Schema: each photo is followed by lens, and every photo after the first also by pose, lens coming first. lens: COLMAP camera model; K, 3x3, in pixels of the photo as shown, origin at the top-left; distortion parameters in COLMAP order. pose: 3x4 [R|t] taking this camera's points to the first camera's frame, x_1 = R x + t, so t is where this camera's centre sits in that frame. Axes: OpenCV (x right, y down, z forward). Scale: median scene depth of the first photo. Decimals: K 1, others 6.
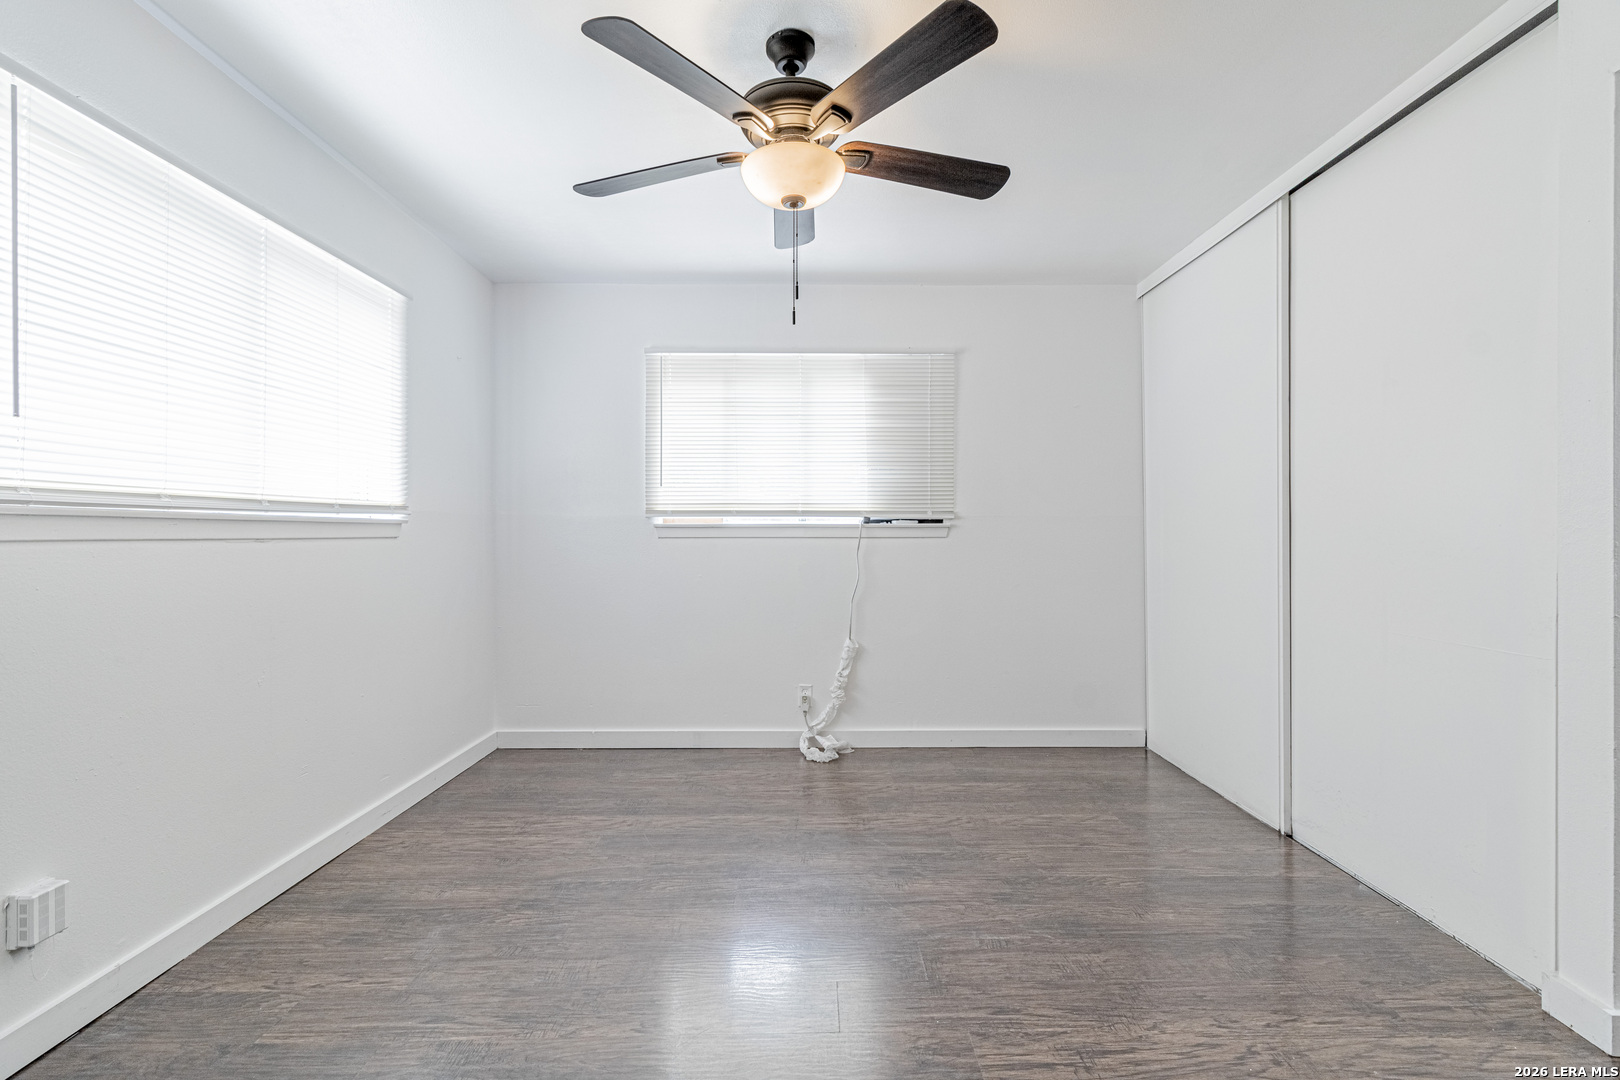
lens RADIAL K [[749.7, 0, 819.7], [0, 749.7, 528.8], [0, 0, 1]] dist [0.004287, 0.000618]
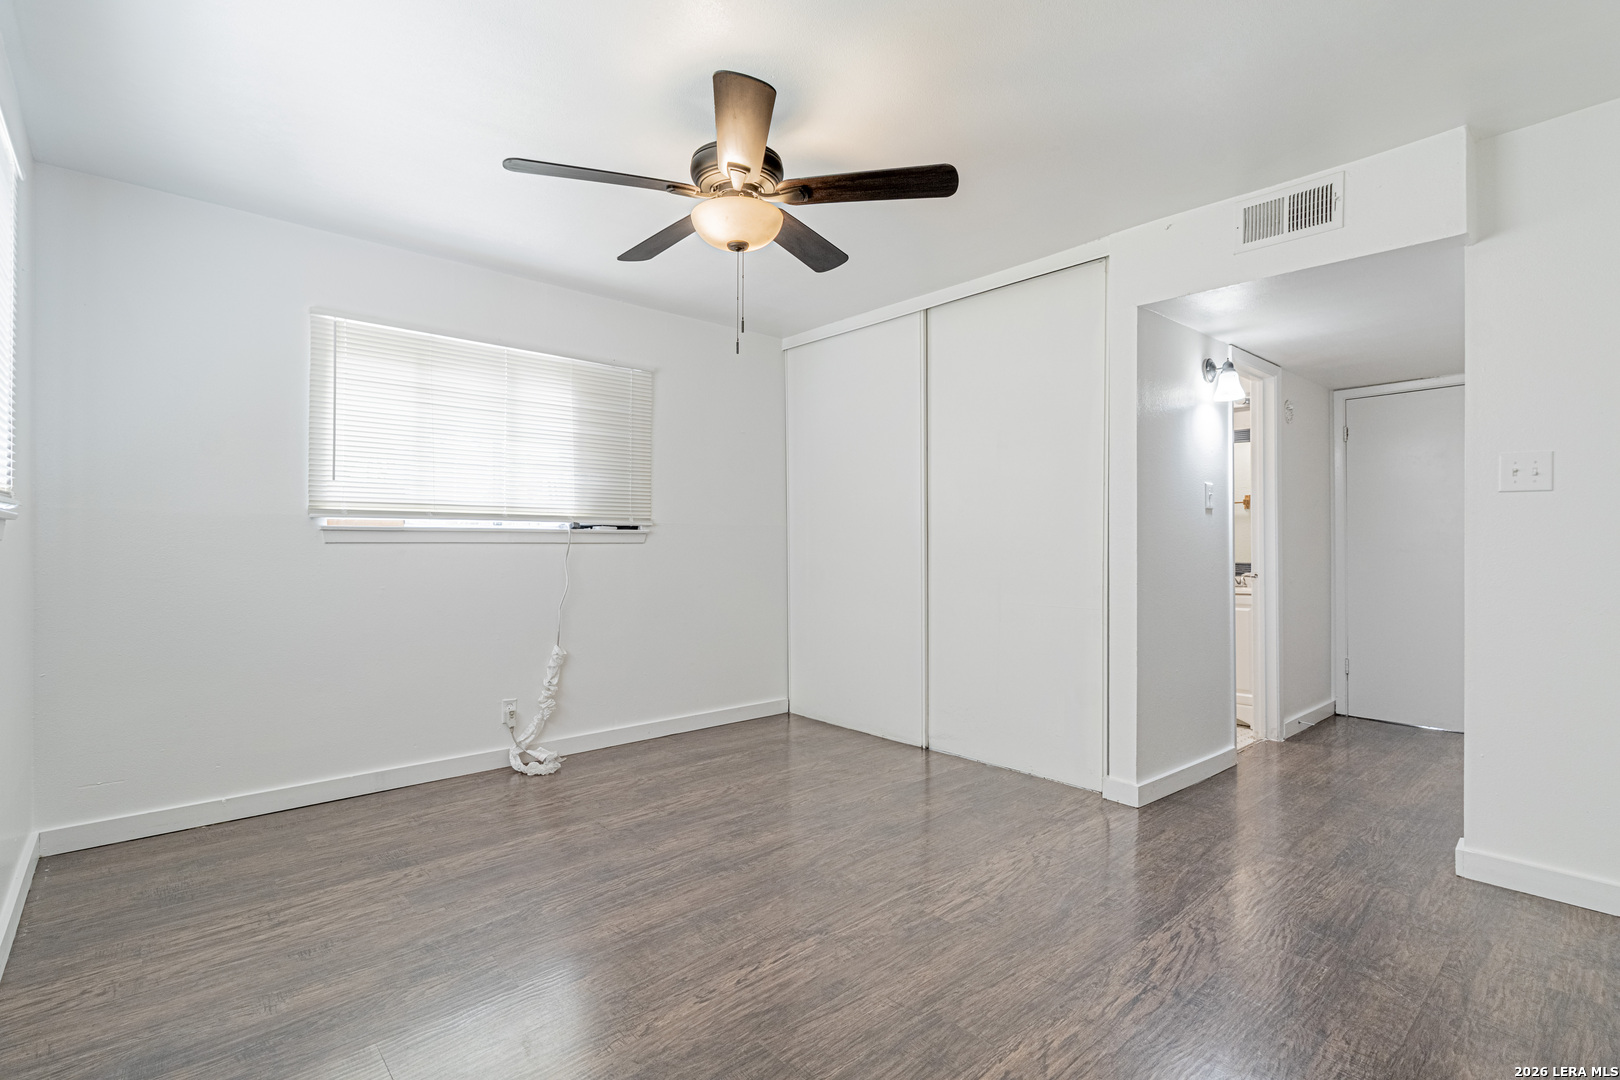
lens RADIAL K [[749.7, 0, 819.7], [0, 749.7, 528.8], [0, 0, 1]] dist [0.004287, 0.000618]
pose [[0.749316, 0.014555, 0.662053, -0.416790], [-0.008173, 0.999886, -0.012732, 0.003208], [-0.662163, 0.004129, 0.749349, 0.041389]]
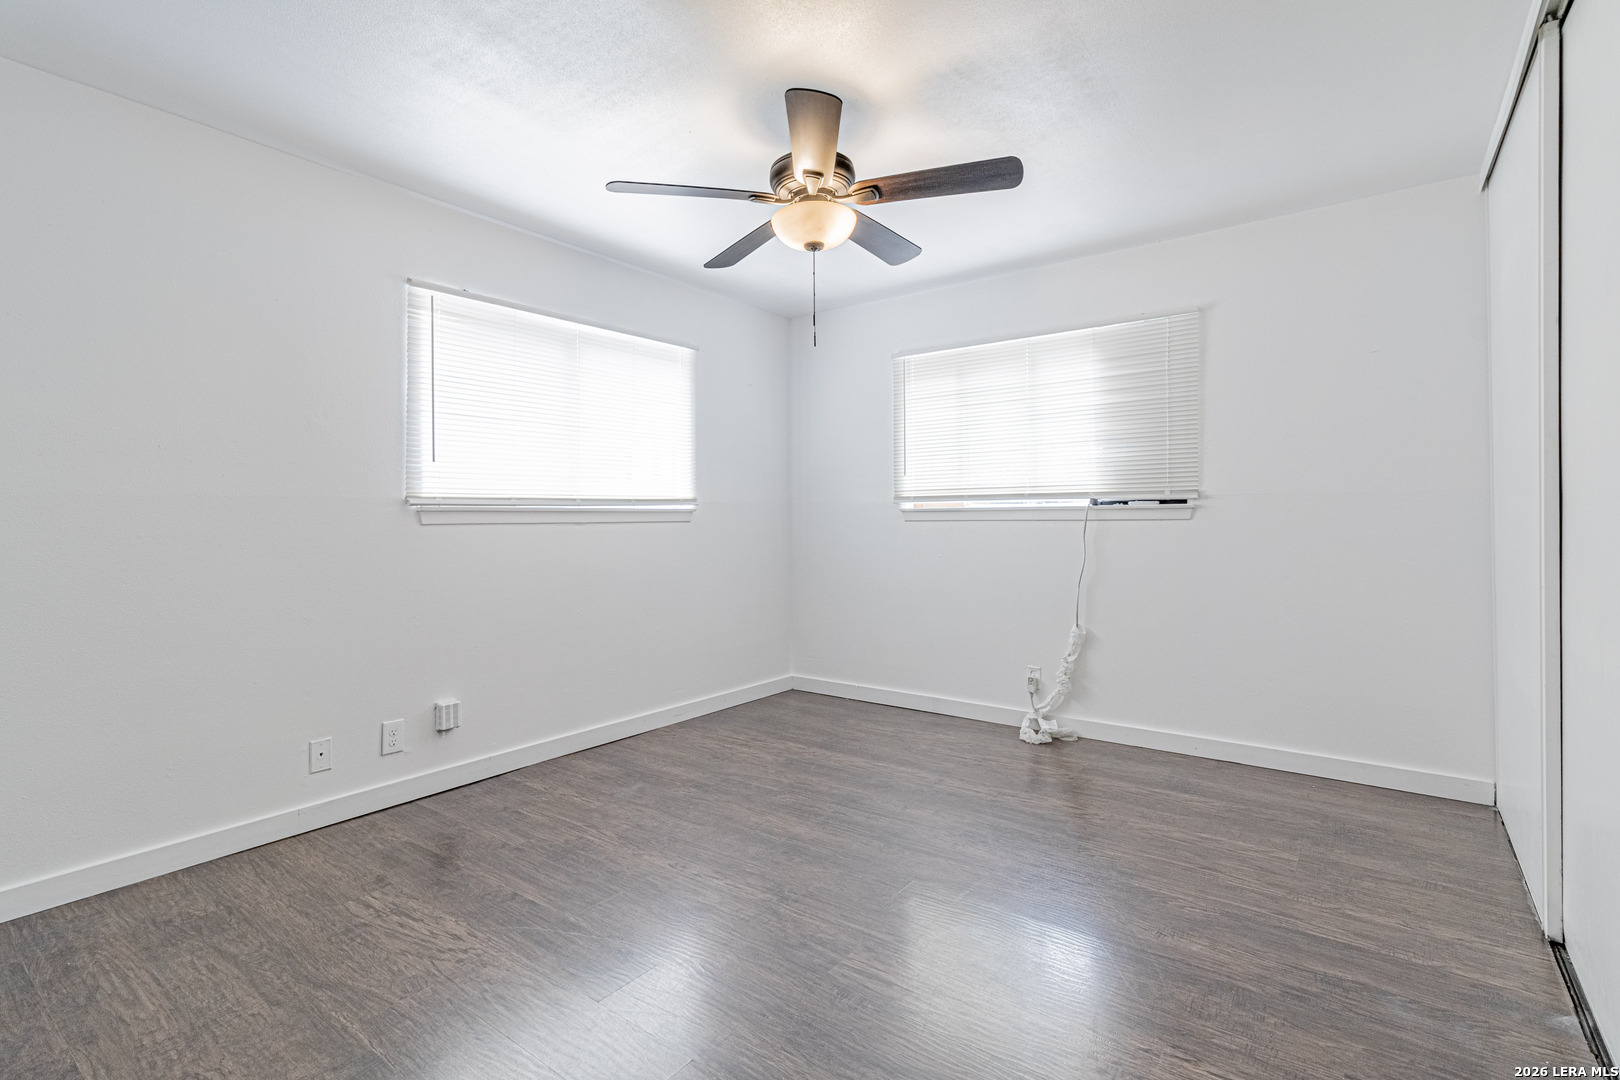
lens RADIAL K [[760.0, 0, 799.7], [0, 760.0, 511.0], [0, 0, 1]] dist [0.002710, 0.000731]
pose [[0.789071, -0.011324, -0.614198, 0.425271], [0.010941, 0.999931, -0.004380, 0.000433], [0.614205, -0.003263, 0.789140, 0.004079]]
